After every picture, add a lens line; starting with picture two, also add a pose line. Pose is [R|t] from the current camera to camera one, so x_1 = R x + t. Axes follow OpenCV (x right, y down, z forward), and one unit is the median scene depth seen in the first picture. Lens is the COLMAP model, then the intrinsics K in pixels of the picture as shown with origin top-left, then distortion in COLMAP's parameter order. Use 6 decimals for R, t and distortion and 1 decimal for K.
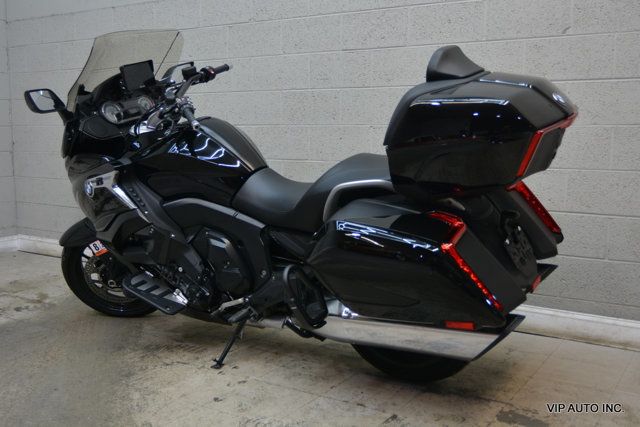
lens RADIAL K [[671.1, 0, 319.2], [0, 671.1, 201.2], [0, 0, 1]] dist [-0.010237, 0.000000]
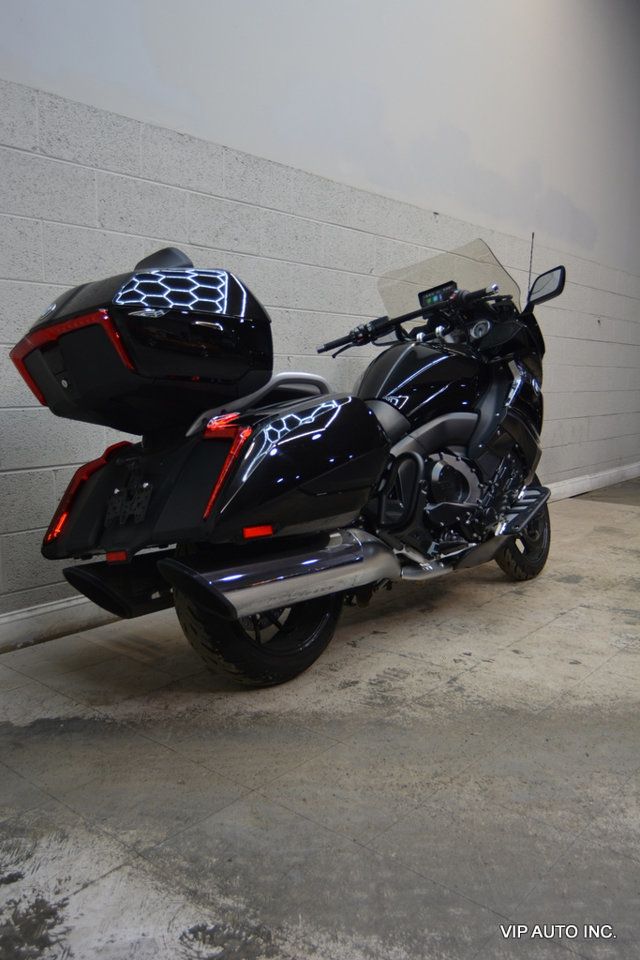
lens RADIAL K [[758.9, 0, 299.9], [0, 758.9, 482.9], [0, 0, 1]] dist [-0.028162, 0.022302]
pose [[0.164923, -0.137930, 0.976614, -0.914011], [0.101097, 0.987322, 0.122370, -0.075515], [-0.981111, 0.078551, 0.176777, 0.924585]]
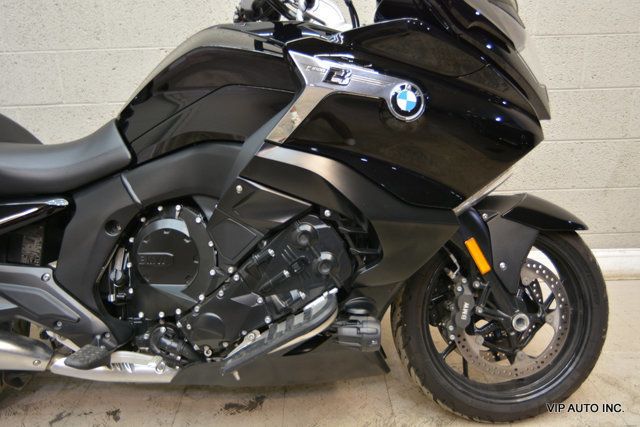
lens RADIAL K [[505.9, 0, 308.8], [0, 505.9, 206.9], [0, 0, 1]] dist [-0.028162, 0.022302]
pose [[0.839299, -0.182910, 0.511977, -0.110795], [0.089355, 0.975309, 0.201959, -0.050847], [-0.536277, -0.123757, 0.834920, 0.543604]]
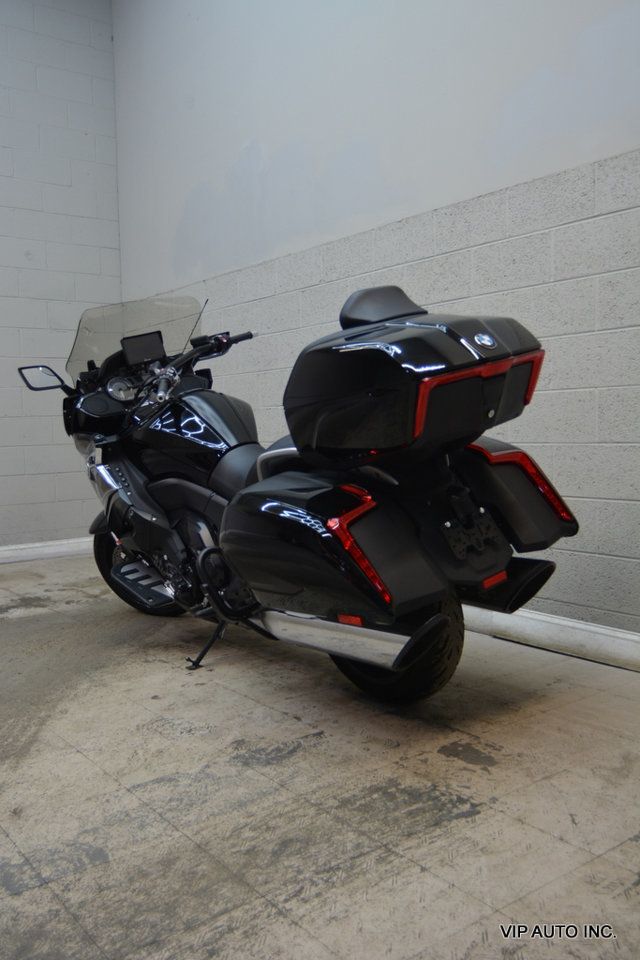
lens RADIAL K [[833.0, 0, 321.5], [0, 833.0, 479.1], [0, 0, 1]] dist [-0.023423, 0.018608]
pose [[0.937751, 0.001463, -0.347307, 0.352997], [-0.017549, 0.998913, -0.043176, 0.038190], [0.346866, 0.046583, 0.936757, 0.015719]]
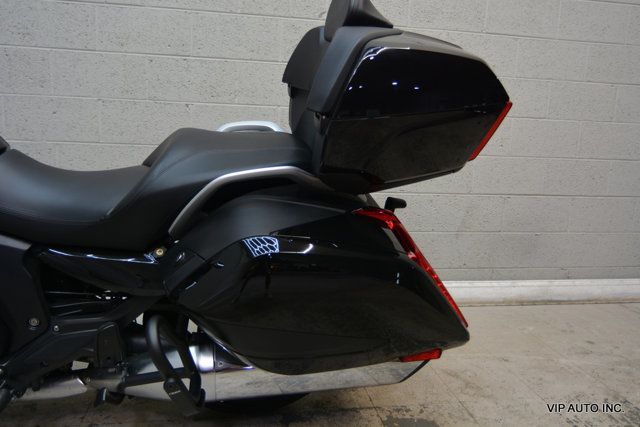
lens RADIAL K [[485.8, 0, 304.1], [0, 485.8, 204.5], [0, 0, 1]] dist [-0.026284, 0.028350]
pose [[0.747005, -0.074977, 0.660577, -0.163624], [0.033739, 0.996615, 0.074965, -0.021756], [-0.663962, -0.033712, 0.747006, 0.454255]]
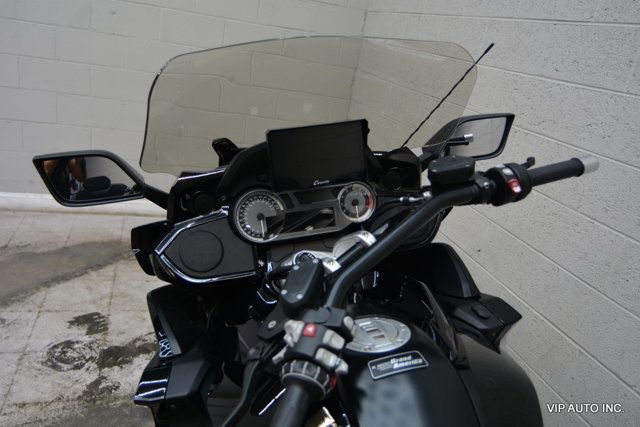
lens RADIAL K [[485.8, 0, 319.9], [0, 485.8, 209.2], [0, 0, 1]] dist [-0.026284, 0.028350]
pose [[0.746065, 0.341813, -0.571446, -0.092360], [-0.237960, 0.938383, 0.250624, -0.224495], [0.621902, -0.051000, 0.781433, 0.759762]]
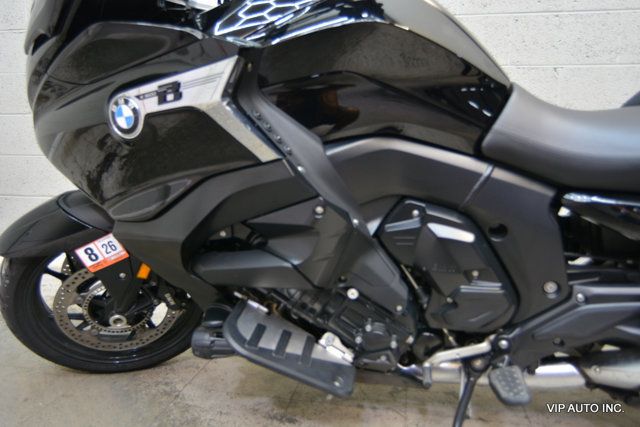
lens RADIAL K [[485.8, 0, 319.4], [0, 485.8, 201.2], [0, 0, 1]] dist [-0.026284, 0.028350]
pose [[0.929100, -0.032472, 0.368401, -0.325051], [0.025046, 0.999376, 0.024922, 0.026962], [-0.368980, -0.013929, 0.929333, 0.649122]]
